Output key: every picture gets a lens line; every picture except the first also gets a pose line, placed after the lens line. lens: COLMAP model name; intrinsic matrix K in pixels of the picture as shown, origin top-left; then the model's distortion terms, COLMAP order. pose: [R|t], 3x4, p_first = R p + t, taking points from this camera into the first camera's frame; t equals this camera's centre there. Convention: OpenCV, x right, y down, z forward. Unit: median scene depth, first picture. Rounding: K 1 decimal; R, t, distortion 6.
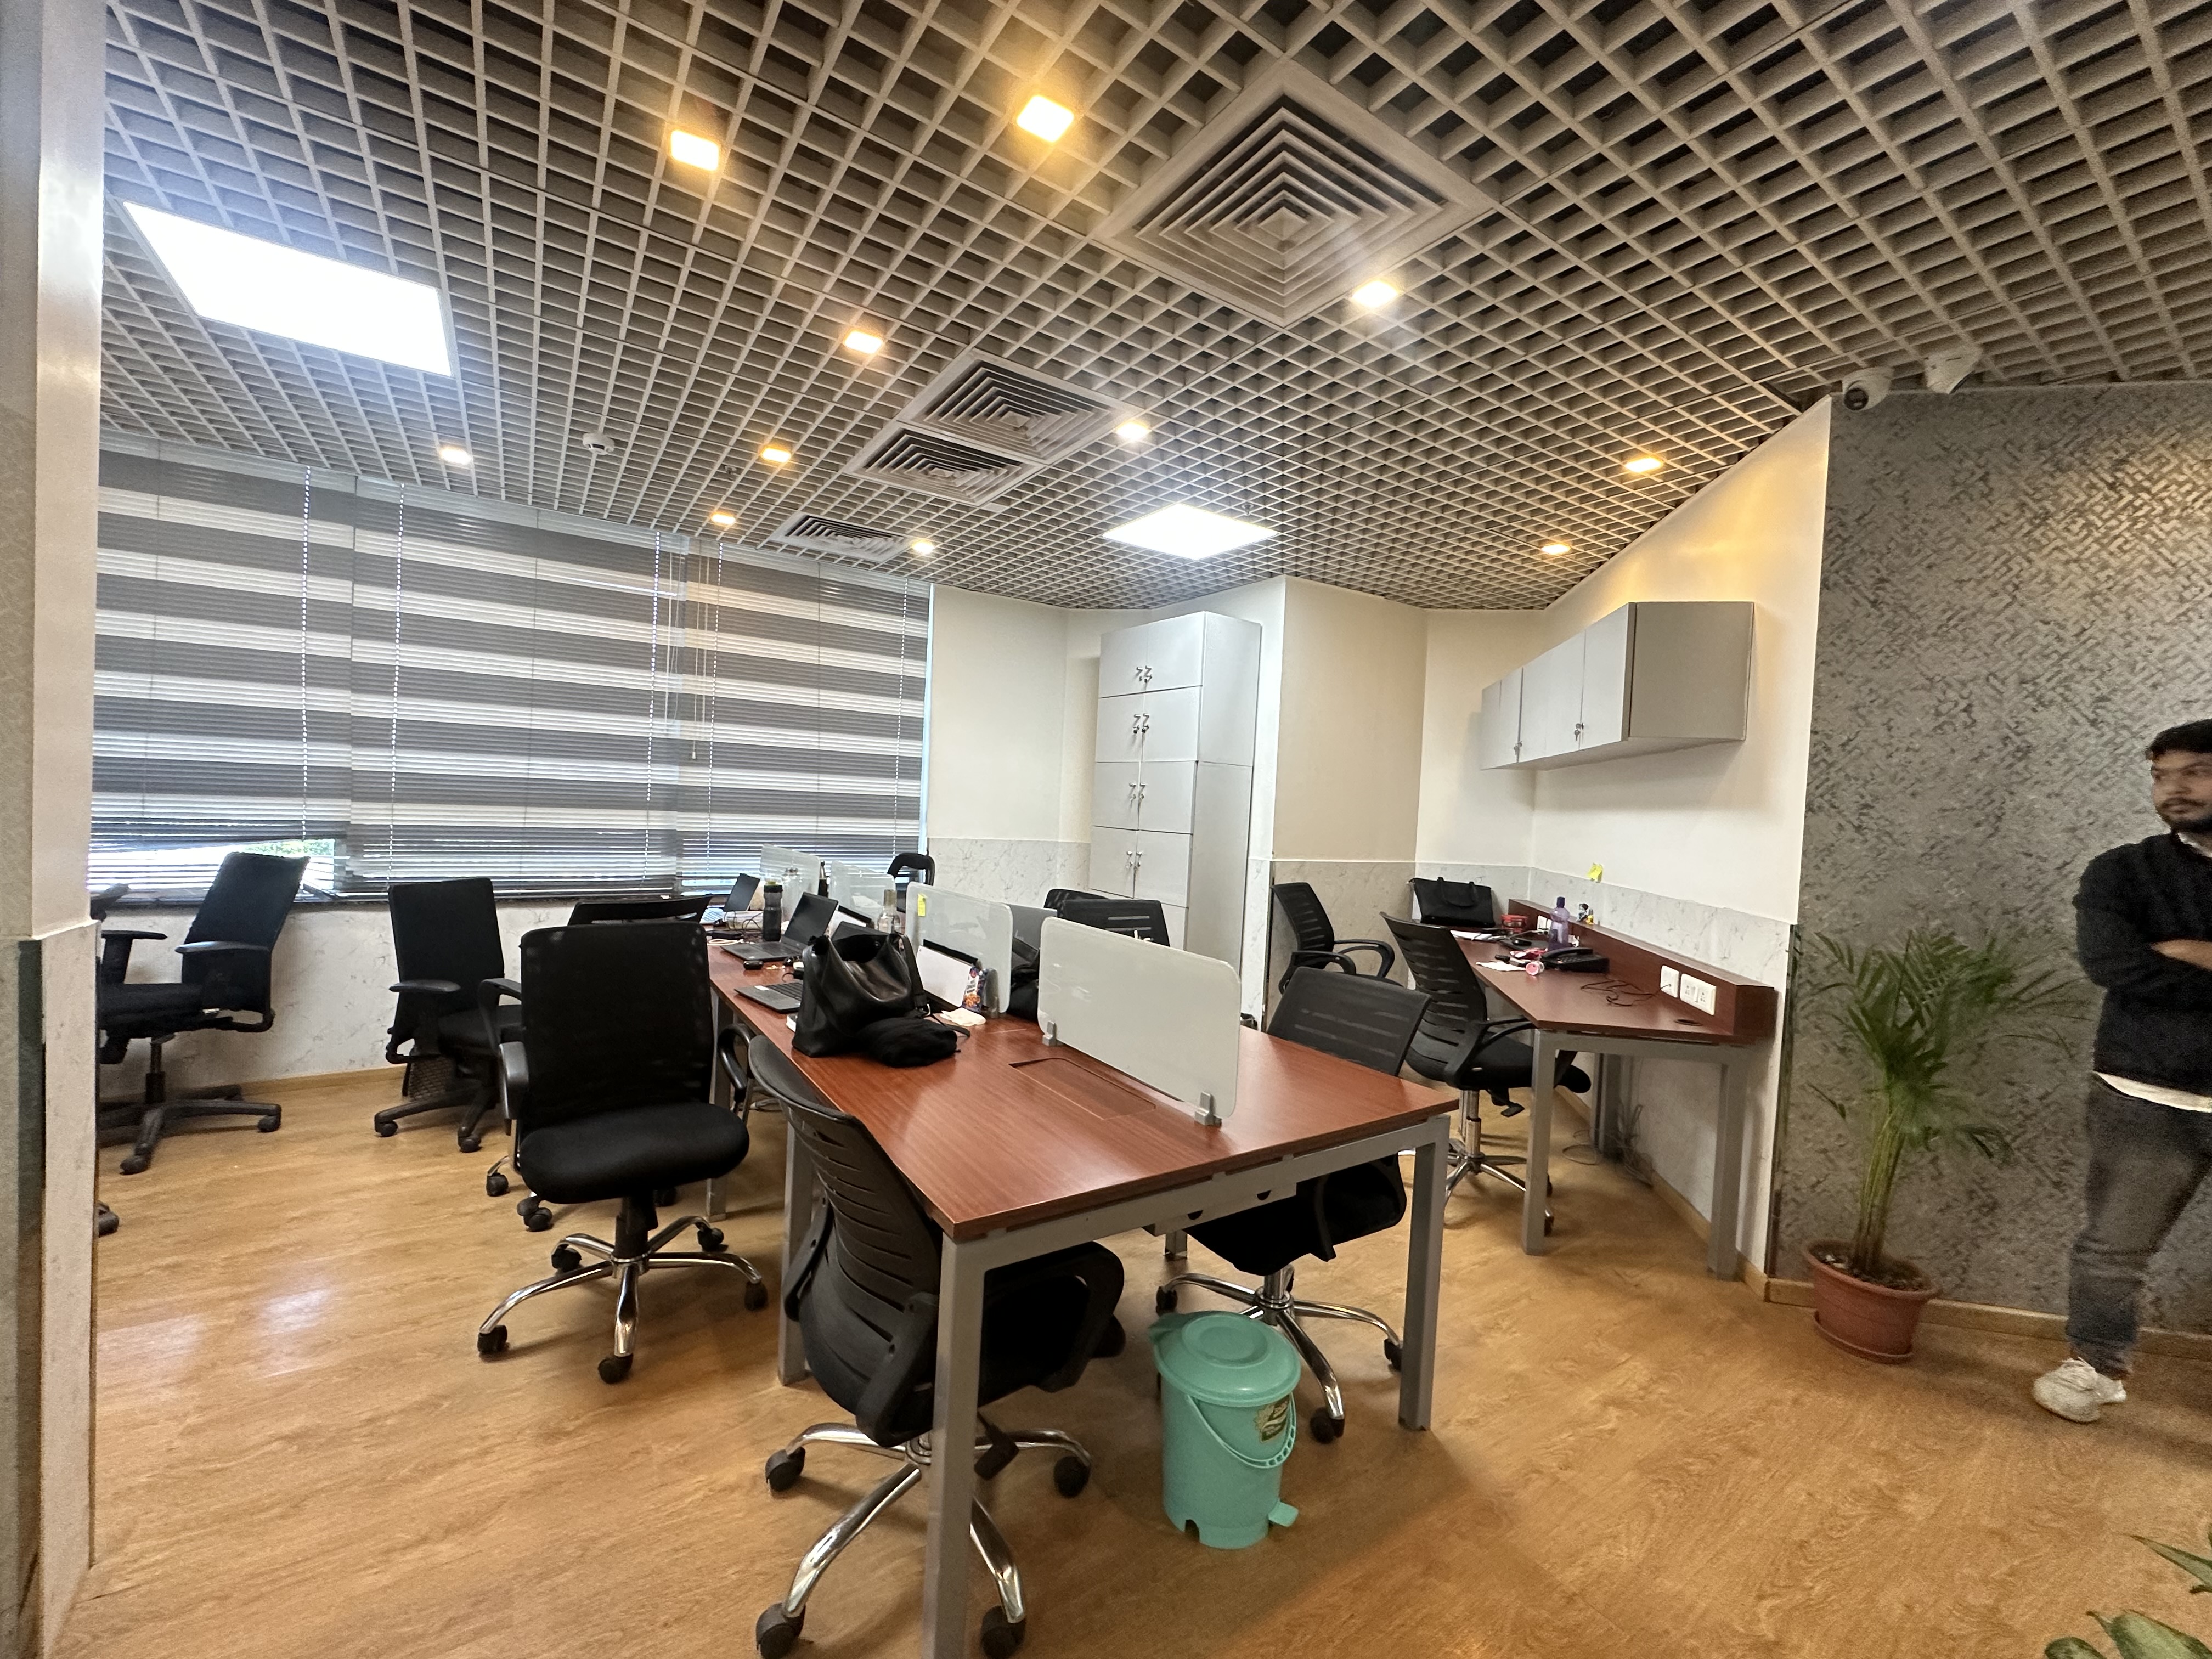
lens RADIAL K [[865.4, 0, 1117.5], [0, 865.4, 836.9], [0, 0, 1]] dist [-0.028641, -0.000008]
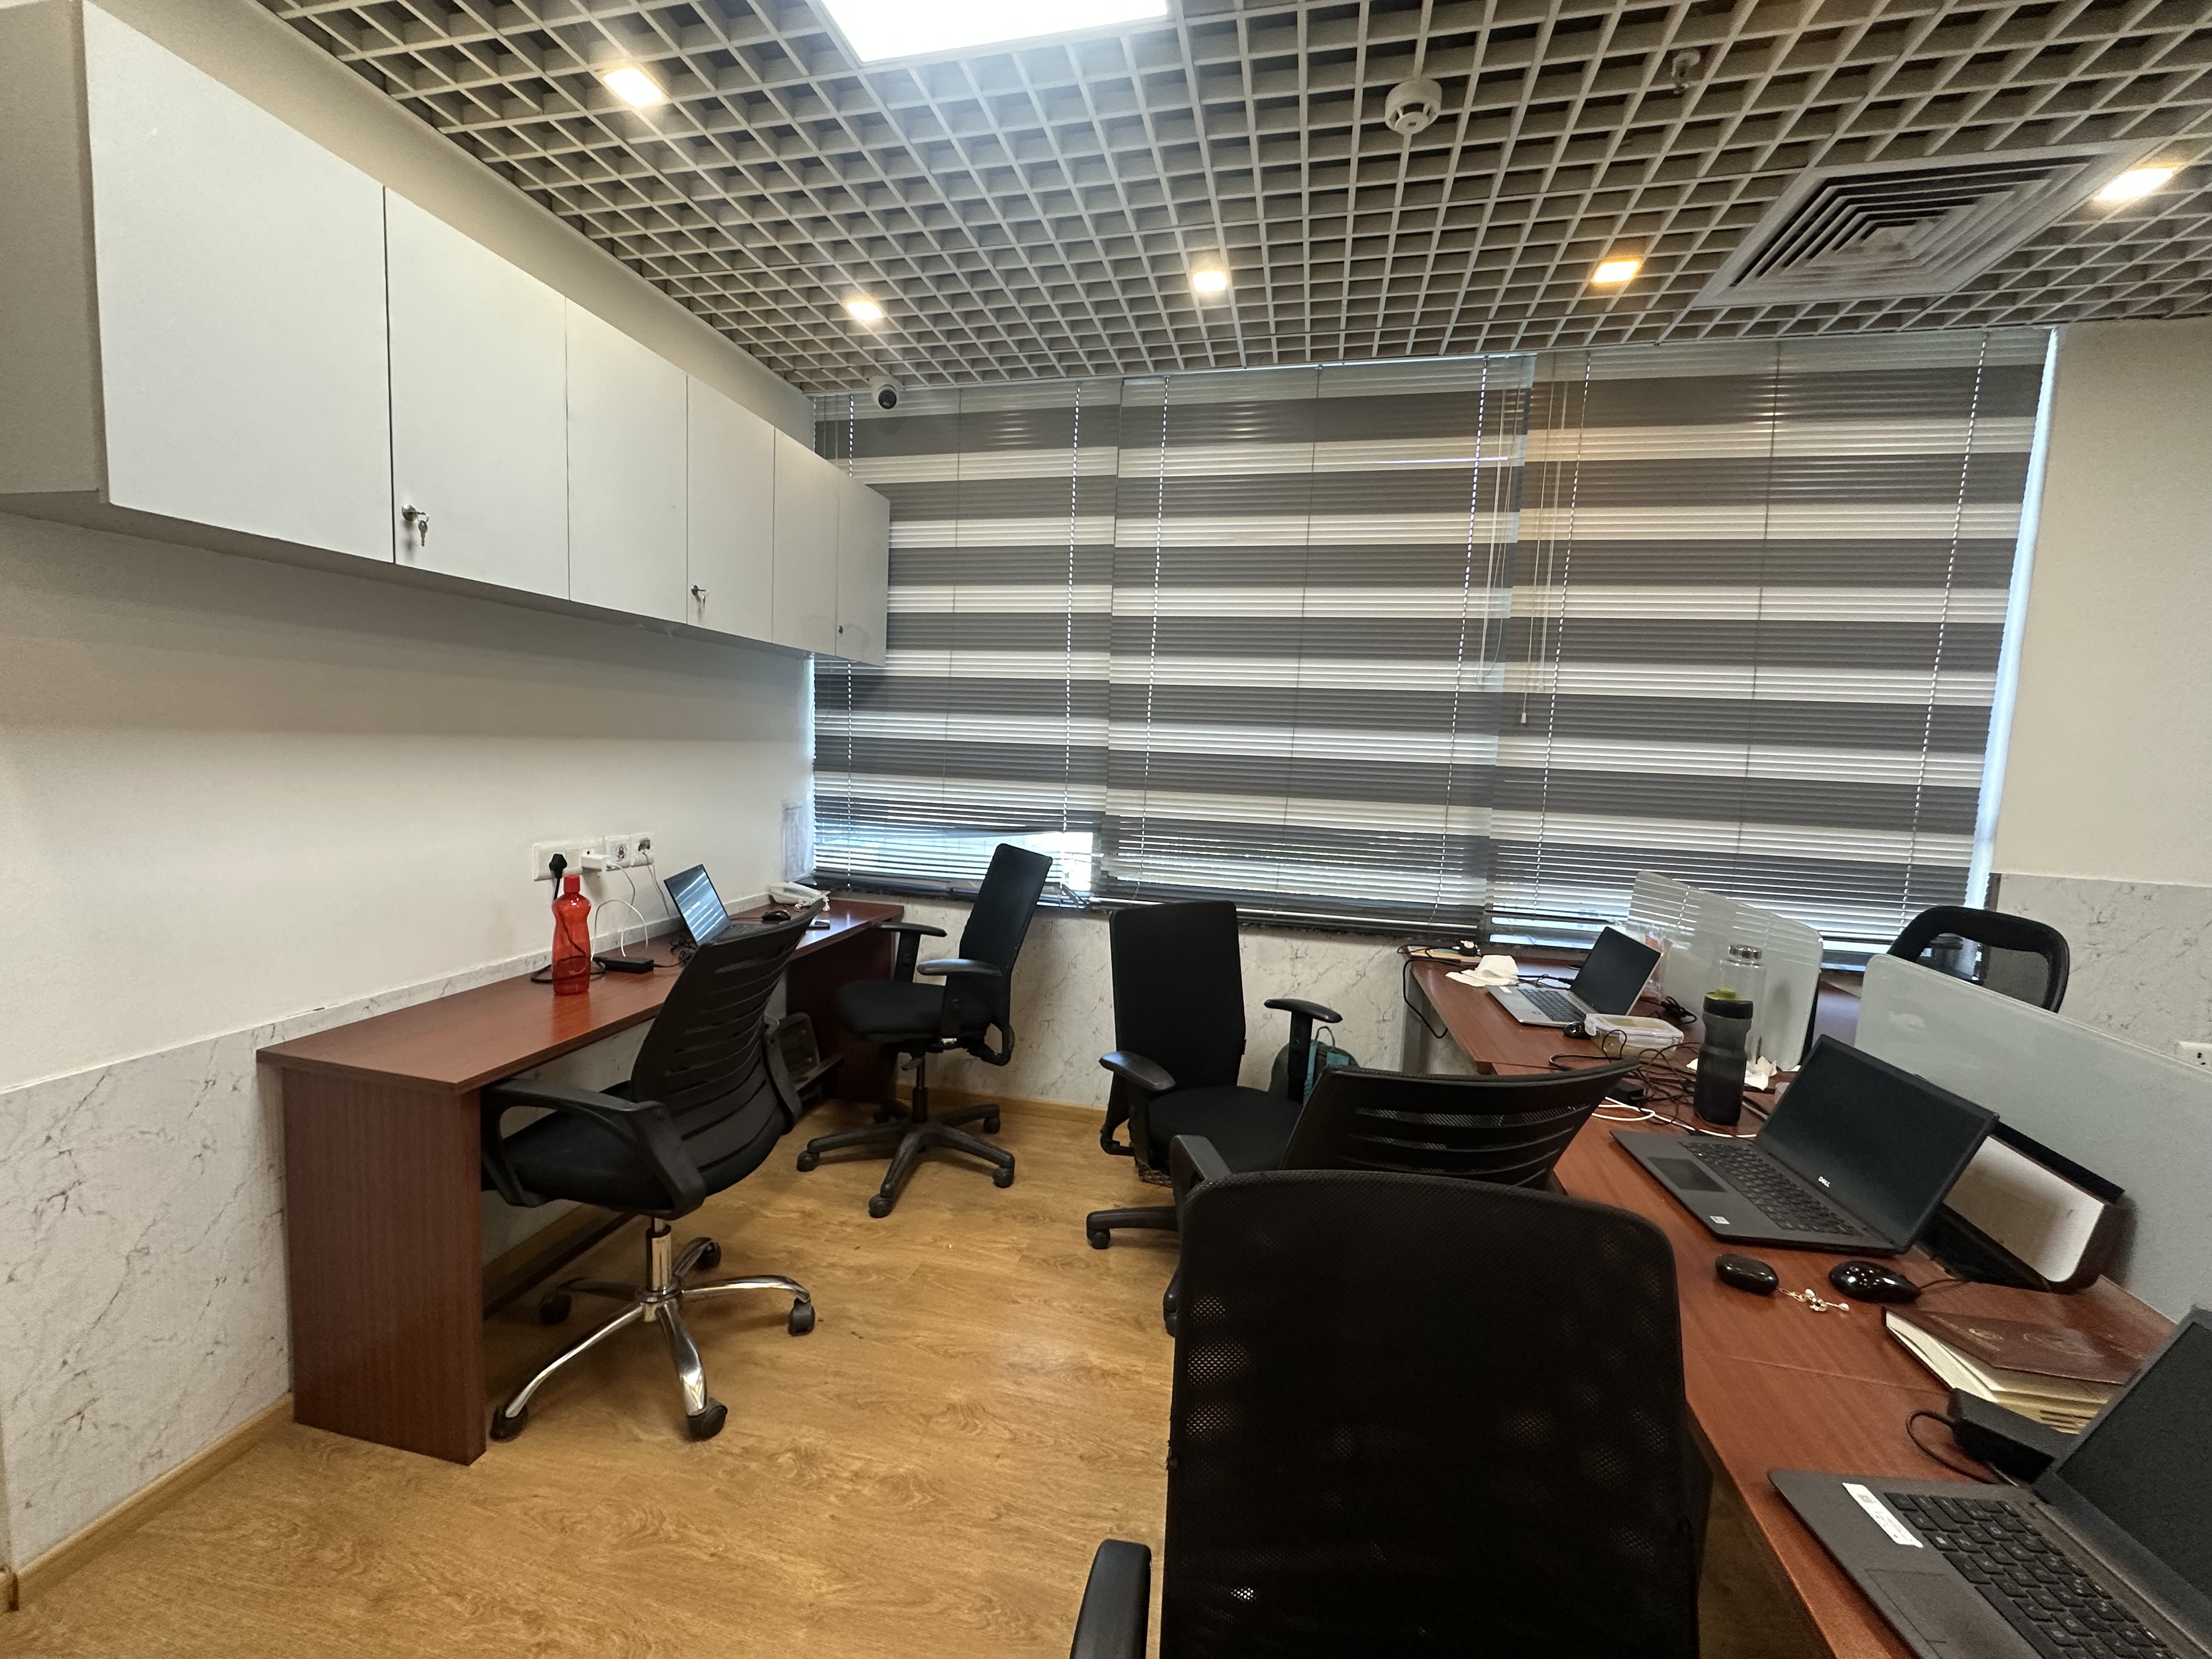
lens RADIAL K [[865.4, 0, 1117.5], [0, 865.4, 836.9], [0, 0, 1]] dist [-0.028641, -0.000008]
pose [[0.708898, 0.046364, -0.703785, -0.265417], [-0.036285, 0.998913, 0.029257, -0.017219], [0.704377, 0.004797, 0.709810, 0.360815]]
